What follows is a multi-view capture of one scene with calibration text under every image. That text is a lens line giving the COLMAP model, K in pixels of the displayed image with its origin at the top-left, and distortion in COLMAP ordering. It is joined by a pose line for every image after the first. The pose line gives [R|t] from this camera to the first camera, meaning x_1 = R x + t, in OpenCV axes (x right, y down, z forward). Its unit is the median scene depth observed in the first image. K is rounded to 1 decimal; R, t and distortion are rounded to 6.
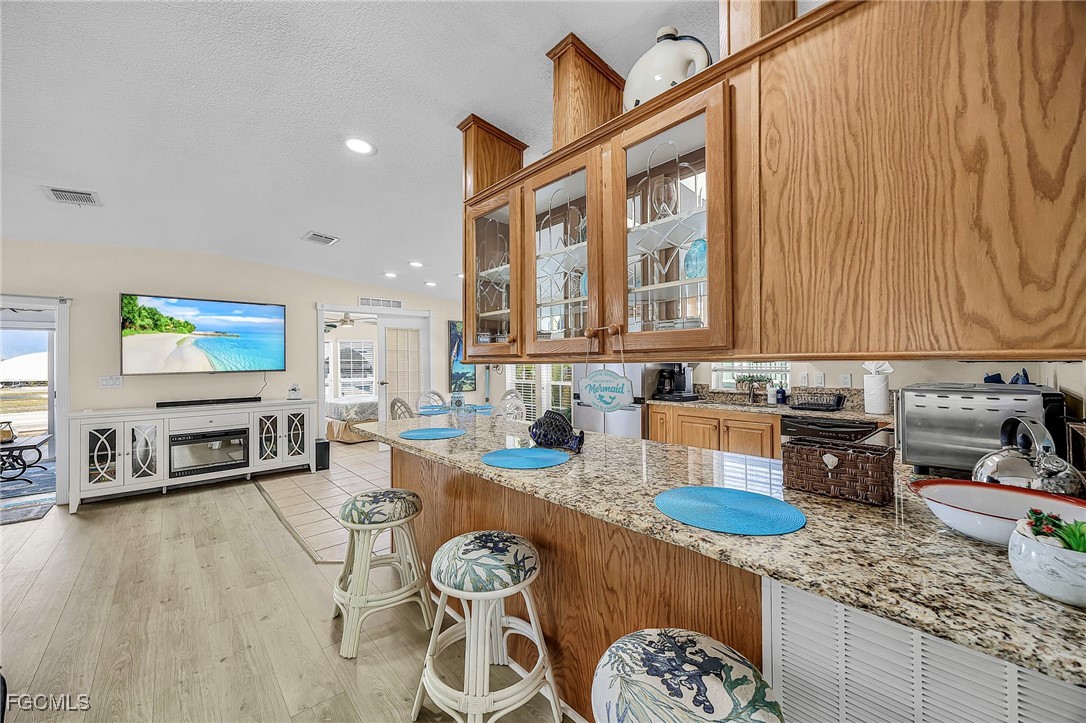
lens RADIAL K [[421.0, 0, 540.6], [0, 421.0, 355.3], [0, 0, 1]] dist [-0.003067, 0.000116]
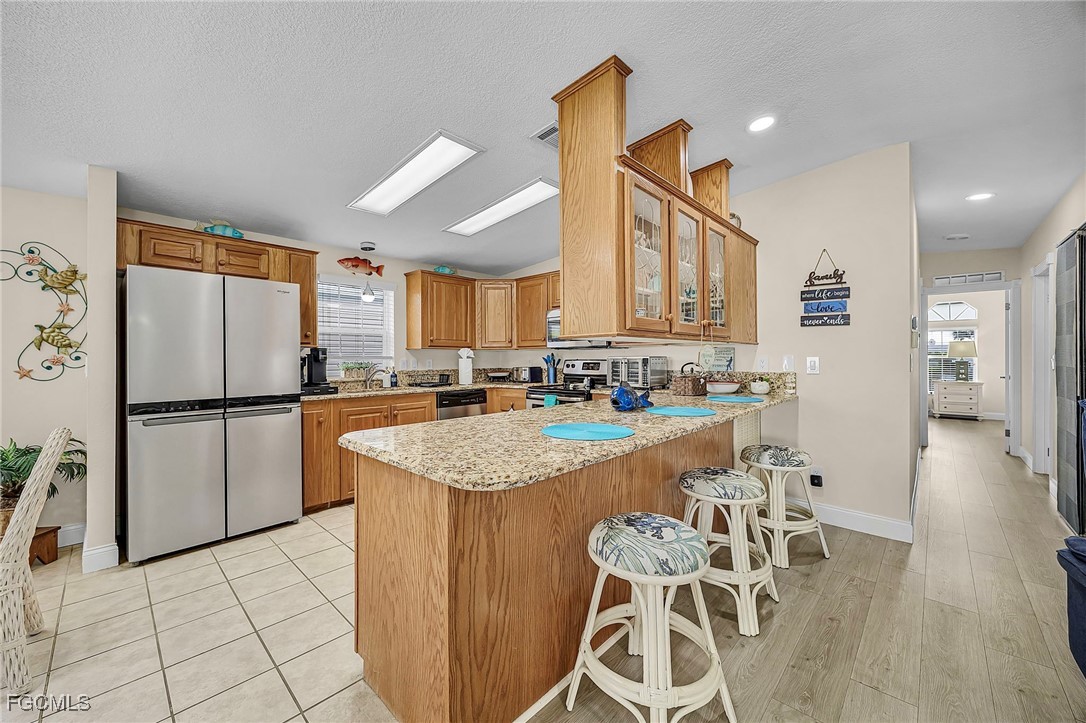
lens RADIAL K [[421.0, 0, 543.1], [0, 421.0, 355.8], [0, 0, 1]] dist [-0.003067, 0.000116]
pose [[-0.071370, 0.012155, 0.997376, -0.473686], [-0.009542, 0.999872, -0.012868, 0.036121], [-0.997404, -0.010435, -0.071245, 0.552186]]
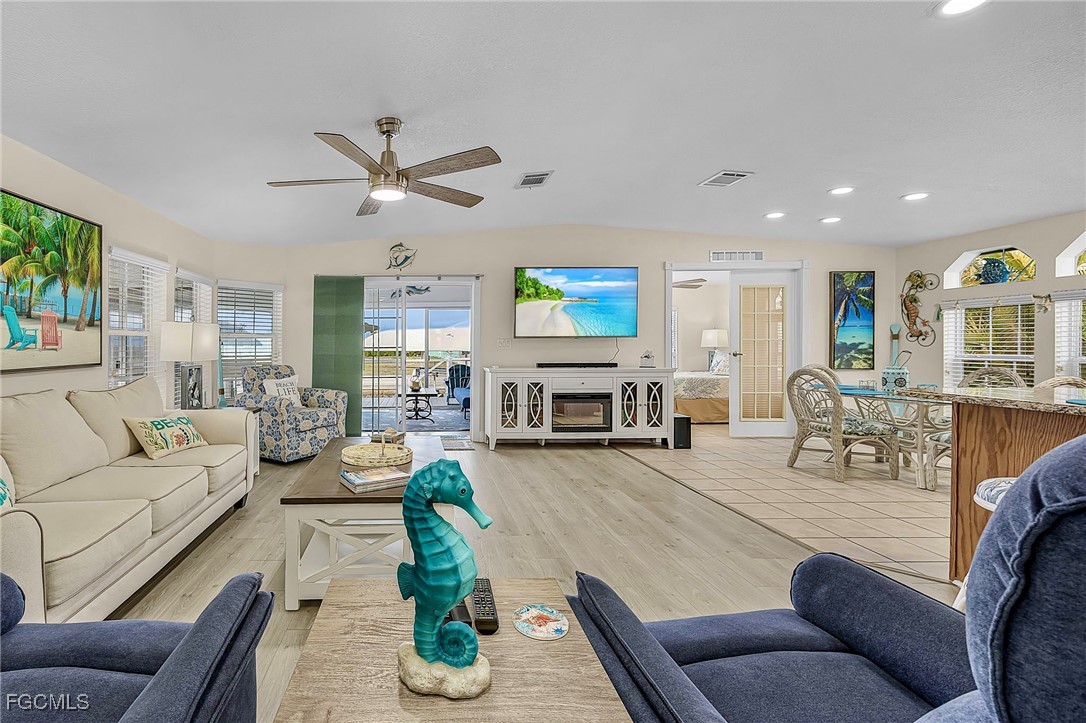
lens RADIAL K [[461.5, 0, 422.2], [0, 461.5, 344.1], [0, 0, 1]] dist [-0.000870, 0.001065]
pose [[0.741833, 0.005567, -0.670561, -0.302851], [0.005599, 0.999879, 0.014496, 0.040186], [0.670561, -0.014508, 0.741713, -0.105411]]
